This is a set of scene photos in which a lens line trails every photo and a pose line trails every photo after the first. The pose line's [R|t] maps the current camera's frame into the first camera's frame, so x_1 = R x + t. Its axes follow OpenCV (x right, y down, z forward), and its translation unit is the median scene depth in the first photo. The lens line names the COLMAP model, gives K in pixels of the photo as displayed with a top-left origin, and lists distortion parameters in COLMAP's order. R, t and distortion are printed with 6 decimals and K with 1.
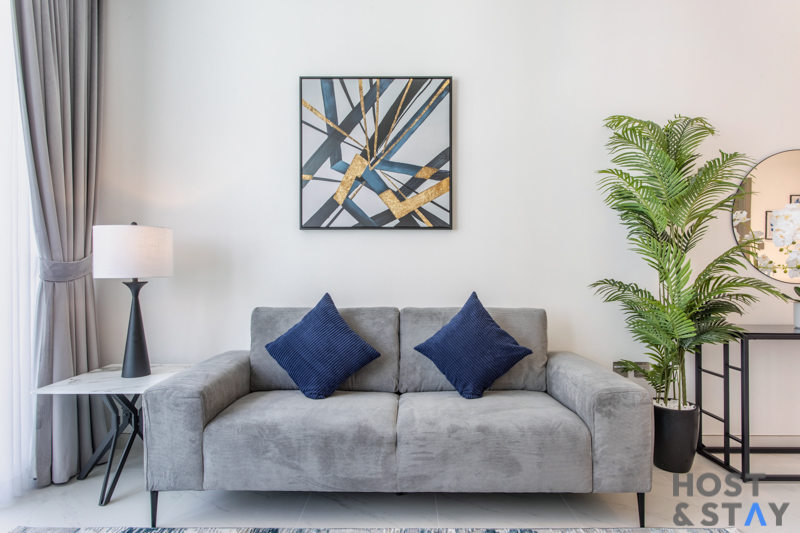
lens RADIAL K [[468.6, 0, 406.9], [0, 468.6, 266.9], [0, 0, 1]] dist [-0.023780, 0.010503]
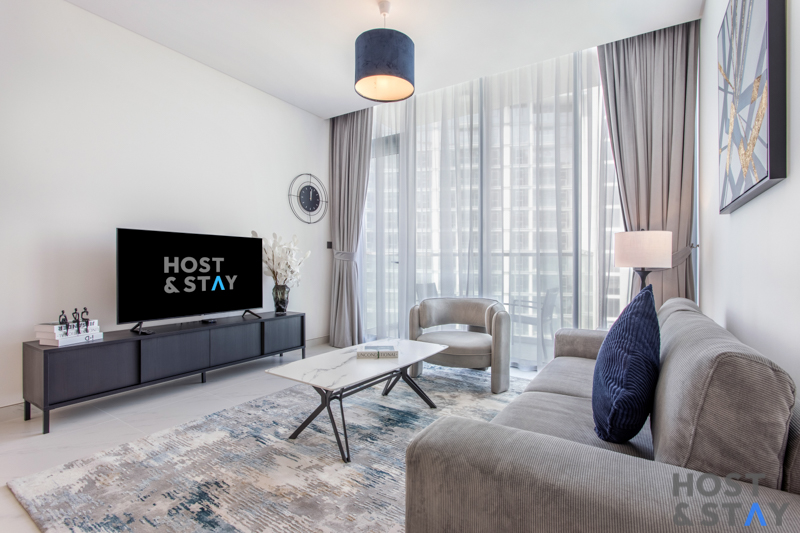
lens RADIAL K [[372.2, 0, 411.0], [0, 372.2, 261.7], [0, 0, 1]] dist [-0.004210, 0.002110]
pose [[-0.520413, -0.004491, -0.853903, 0.705198], [-0.009223, 0.999957, 0.000362, 0.011691], [0.853865, 0.008064, -0.520432, 0.935060]]
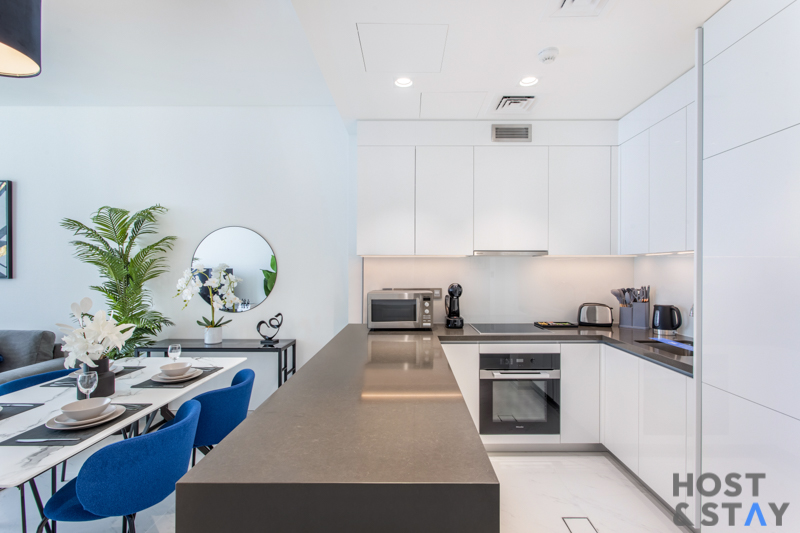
lens RADIAL K [[372.2, 0, 406.5], [0, 372.2, 273.5], [0, 0, 1]] dist [-0.004210, 0.002110]
pose [[0.999863, -0.001451, 0.016482, 1.501085], [0.001333, 0.999973, 0.007171, -0.112026], [-0.016492, -0.007148, 0.999838, -0.270067]]
